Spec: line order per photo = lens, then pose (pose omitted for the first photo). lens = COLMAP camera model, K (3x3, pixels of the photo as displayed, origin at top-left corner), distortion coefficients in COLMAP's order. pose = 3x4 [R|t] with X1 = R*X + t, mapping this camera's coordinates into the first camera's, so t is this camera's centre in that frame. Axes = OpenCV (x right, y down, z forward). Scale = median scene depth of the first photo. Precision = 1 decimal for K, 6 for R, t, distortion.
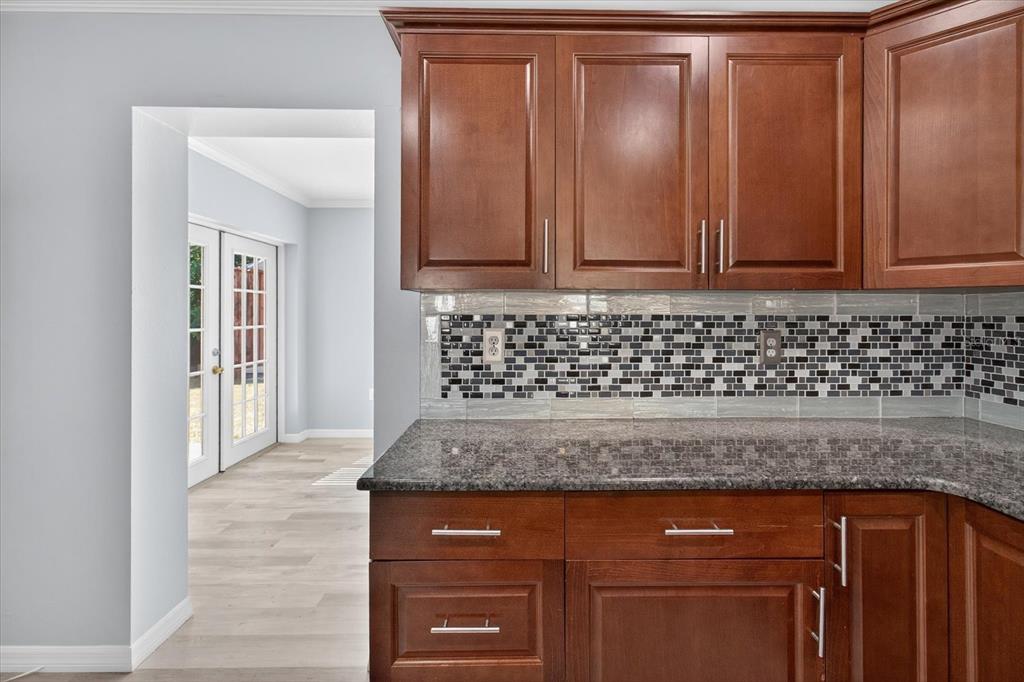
lens RADIAL K [[492.2, 0, 510.2], [0, 492.2, 335.1], [0, 0, 1]] dist [-0.010757, 0.006300]
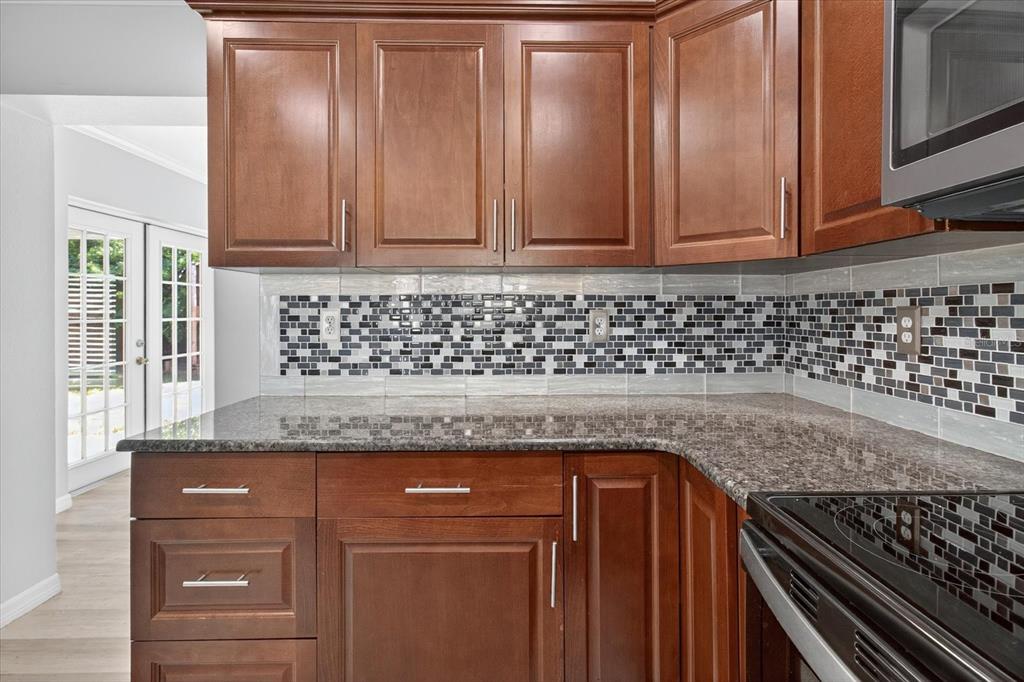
lens RADIAL K [[492.2, 0, 511.4], [0, 492.2, 334.6], [0, 0, 1]] dist [-0.010757, 0.006300]
pose [[0.999981, -0.001736, 0.005857, 0.344609], [0.001743, 0.999998, -0.001140, 0.043831], [-0.005855, 0.001150, 0.999982, -0.037225]]
